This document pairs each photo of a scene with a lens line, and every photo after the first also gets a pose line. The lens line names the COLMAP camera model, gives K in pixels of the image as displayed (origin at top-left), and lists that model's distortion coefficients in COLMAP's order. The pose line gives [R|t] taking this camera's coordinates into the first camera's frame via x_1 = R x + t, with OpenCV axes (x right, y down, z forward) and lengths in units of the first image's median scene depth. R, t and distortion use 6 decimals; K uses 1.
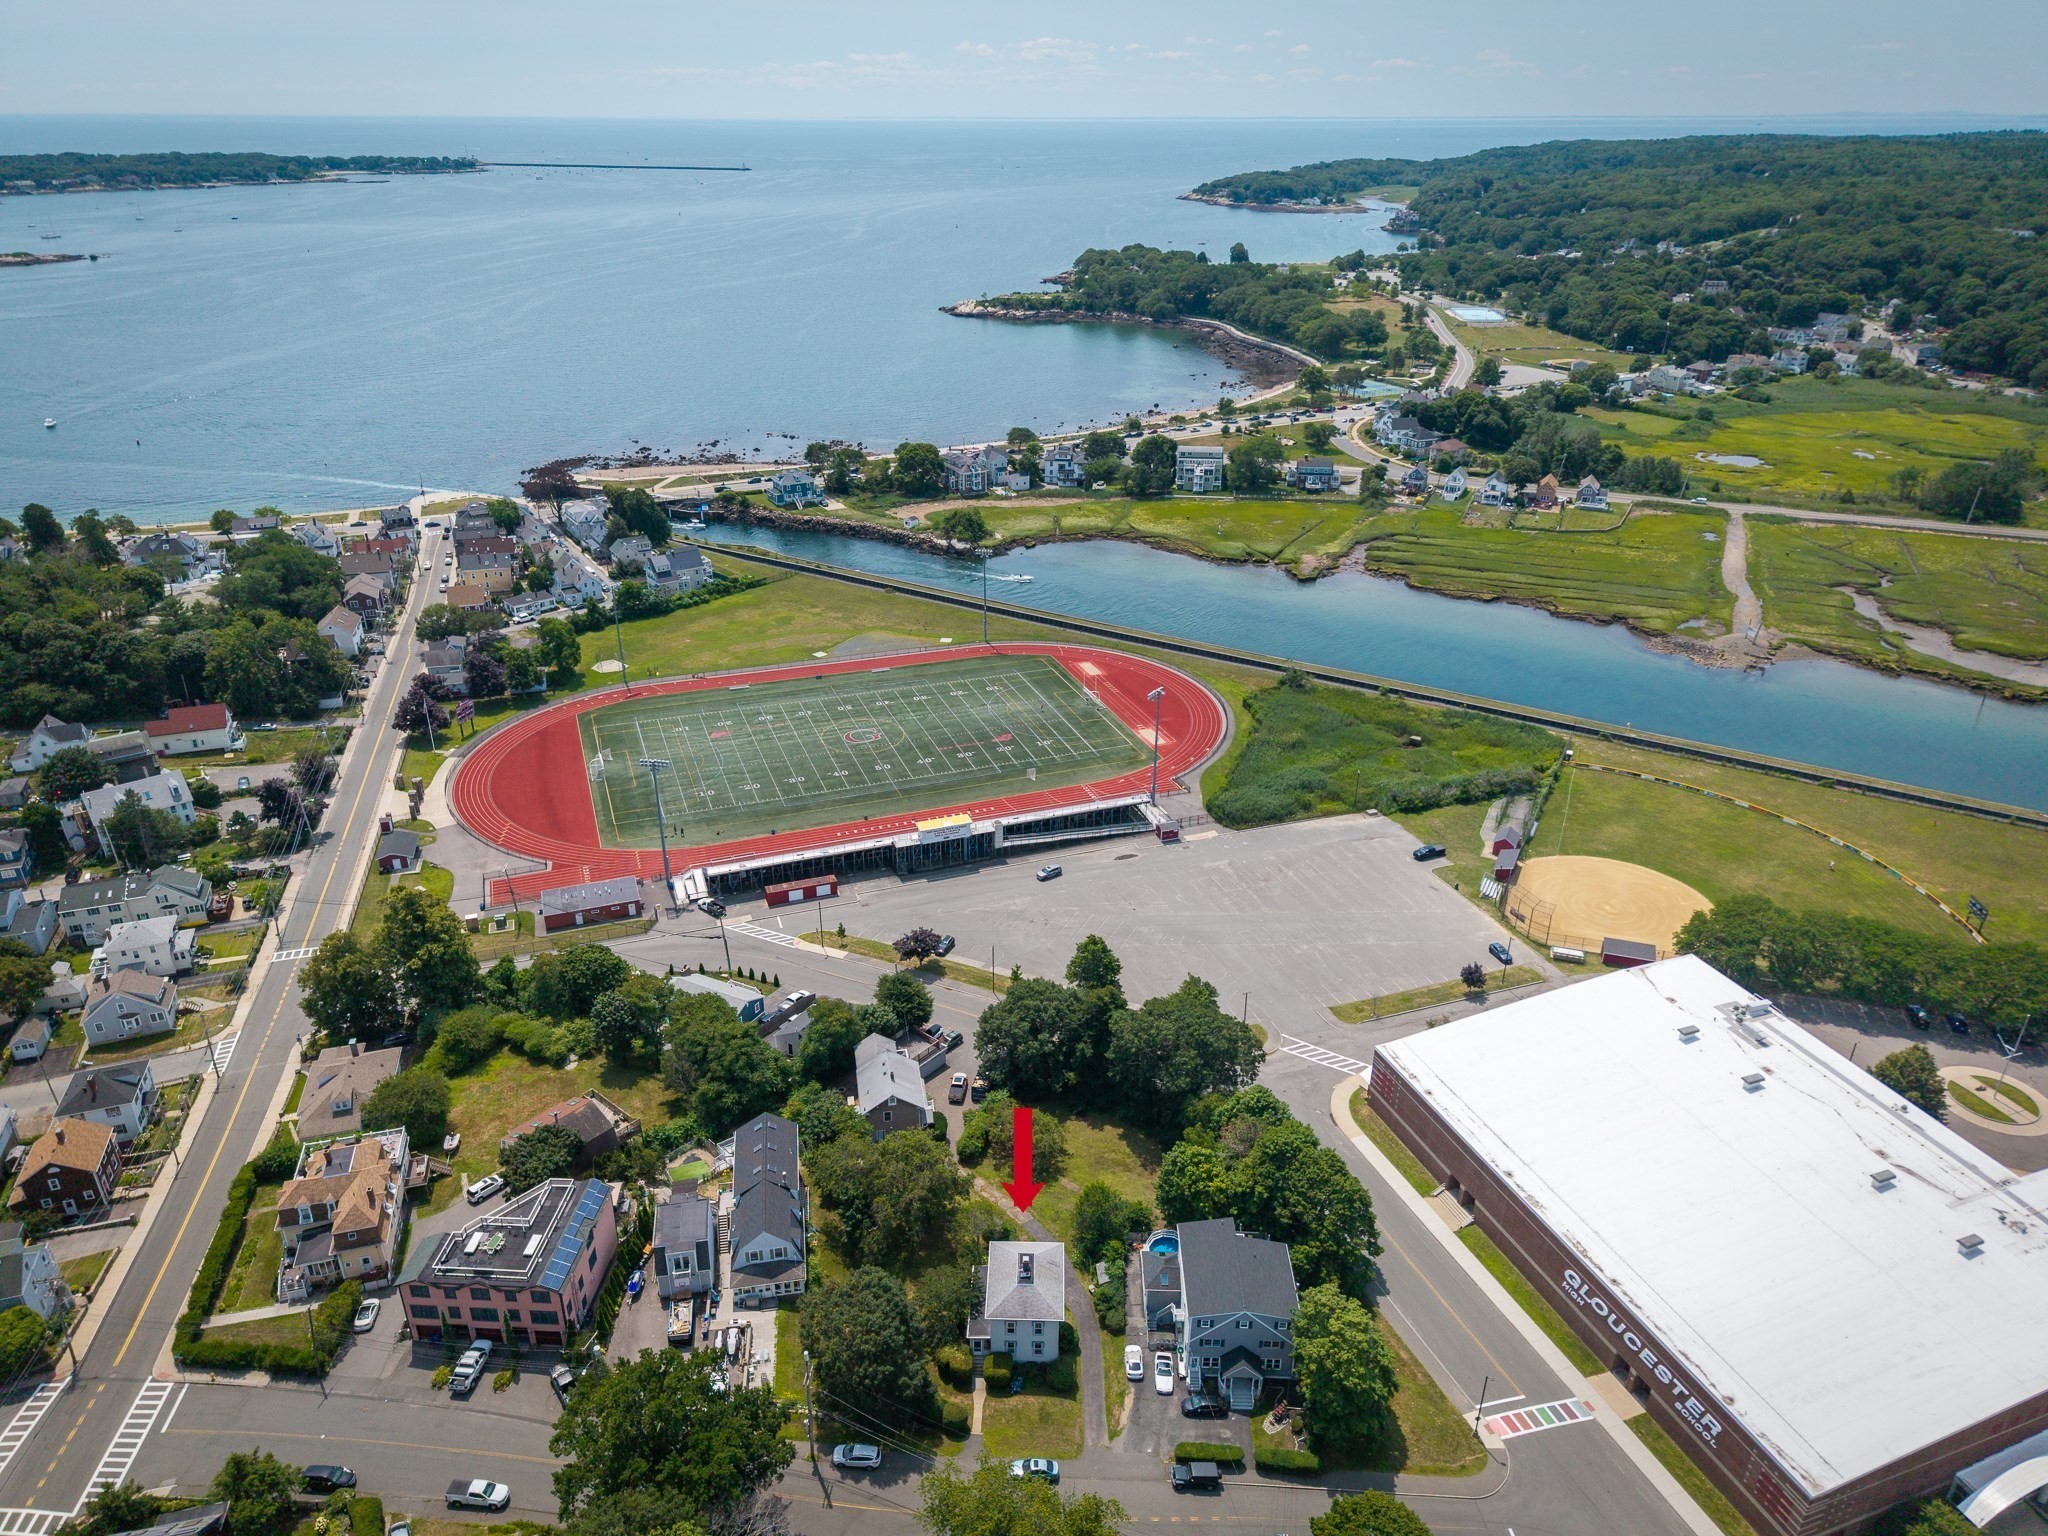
lens RADIAL K [[1364.0, 0, 1025.3], [0, 1364.0, 772.8], [0, 0, 1]] dist [0.077093, -0.068502]
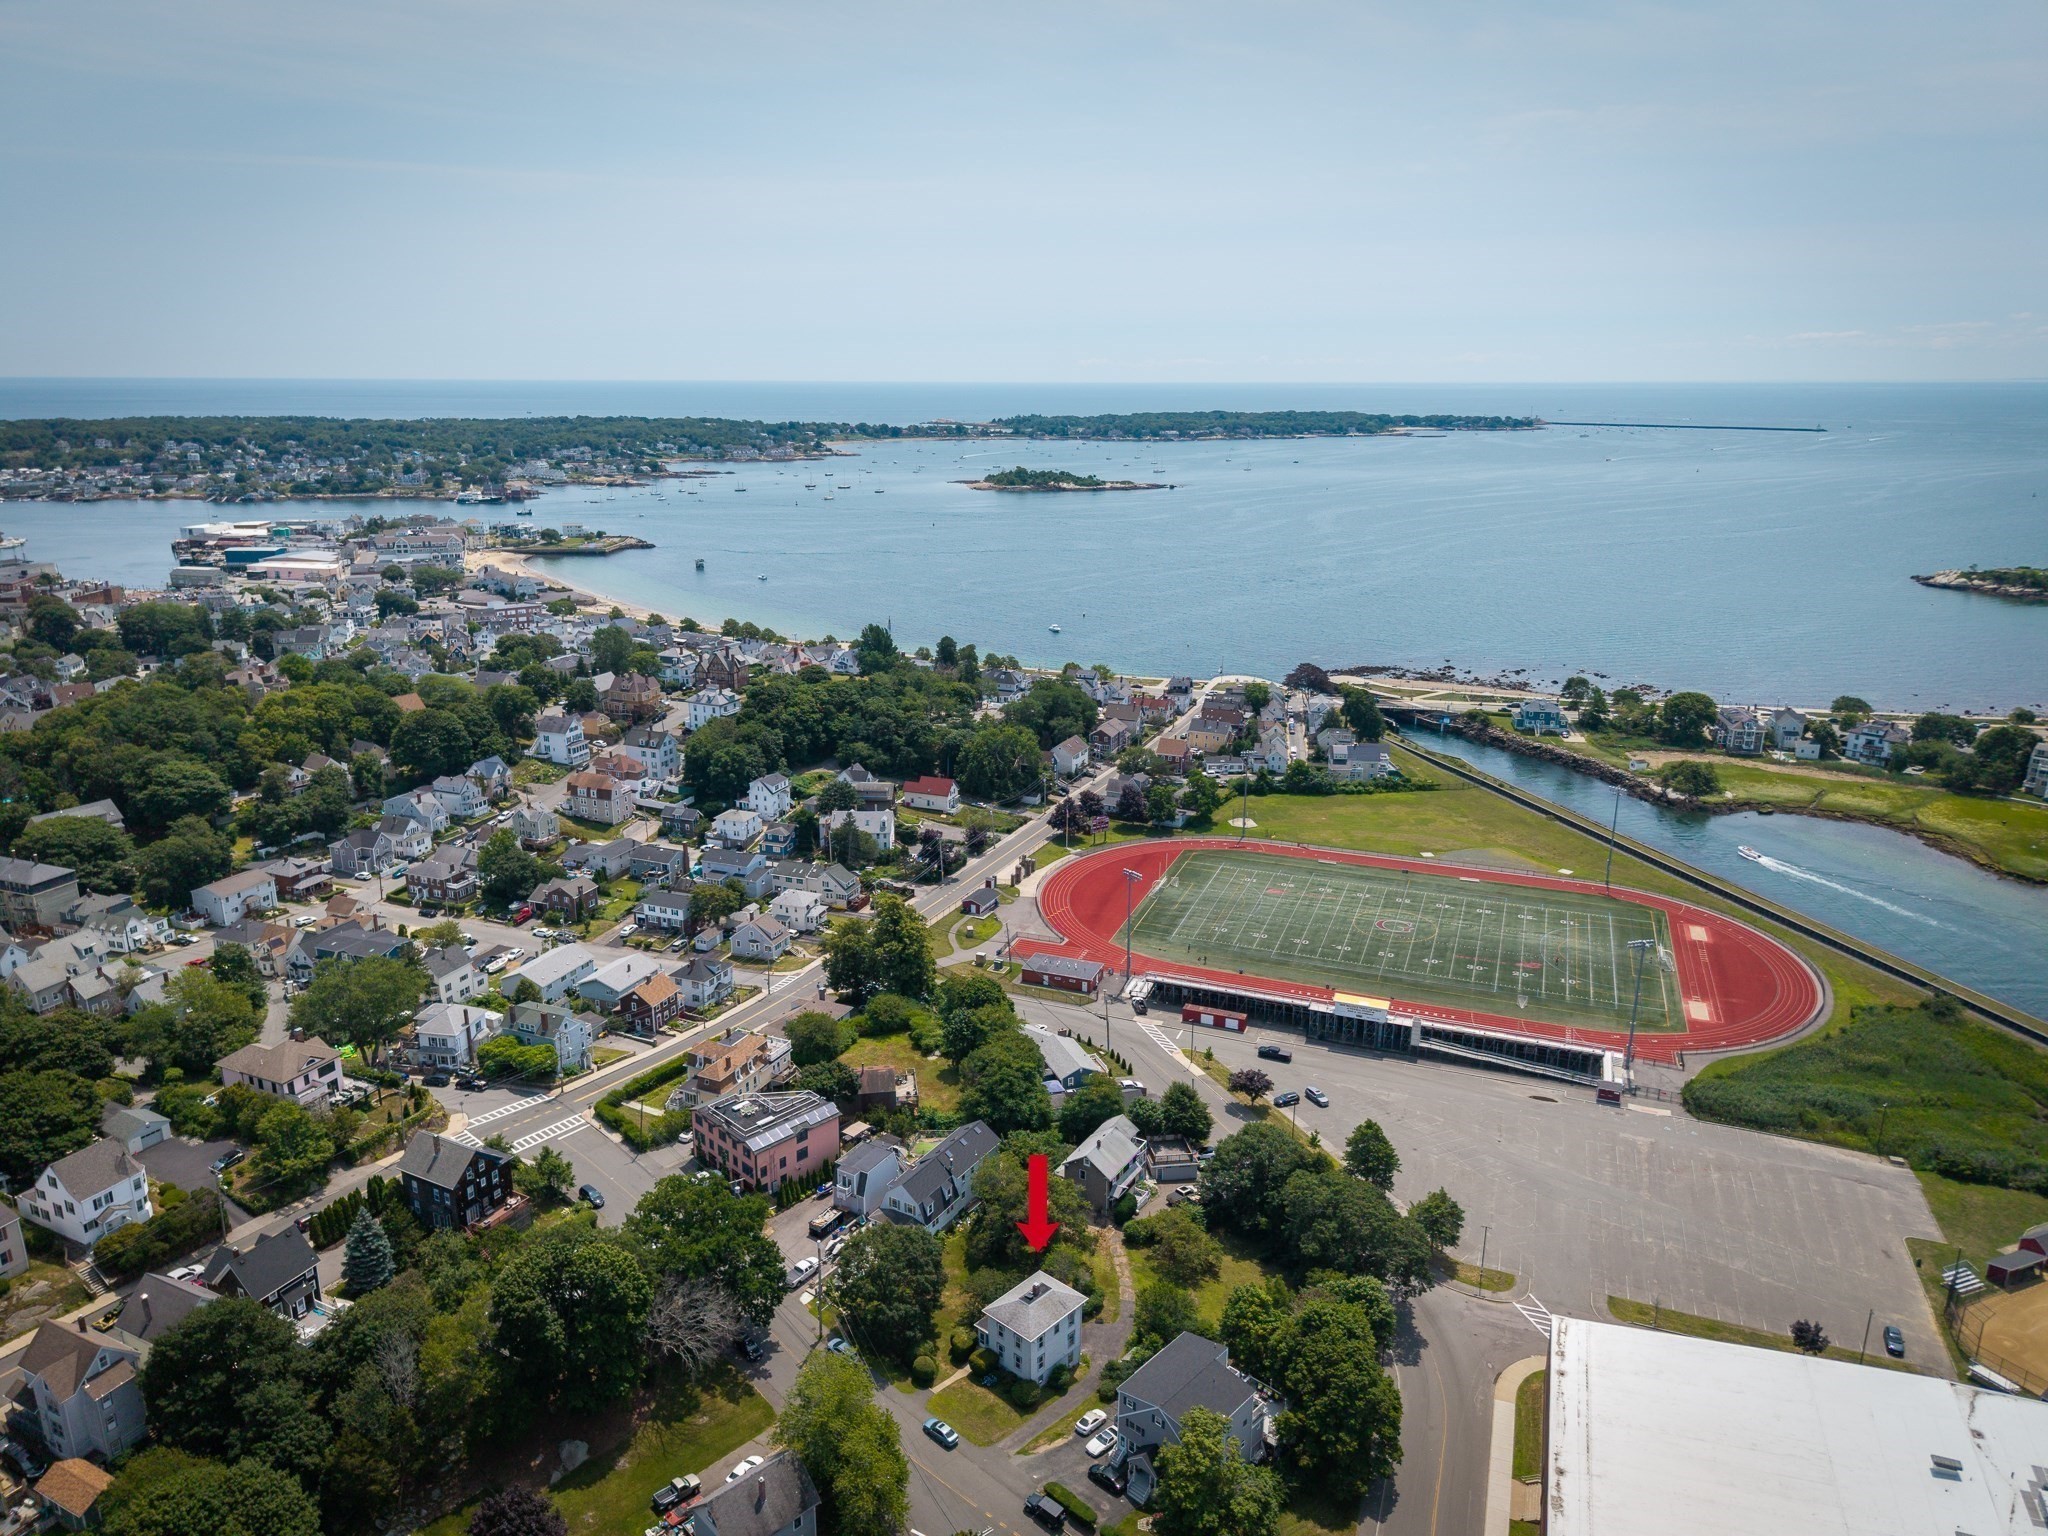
lens RADIAL K [[1364.0, 0, 1025.3], [0, 1364.0, 772.8], [0, 0, 1]] dist [0.077093, -0.068502]
pose [[0.754422, 0.184013, -0.630069, 0.341939], [-0.285370, 0.956385, -0.062379, 0.007804], [0.591110, 0.226863, 0.774030, -0.002137]]
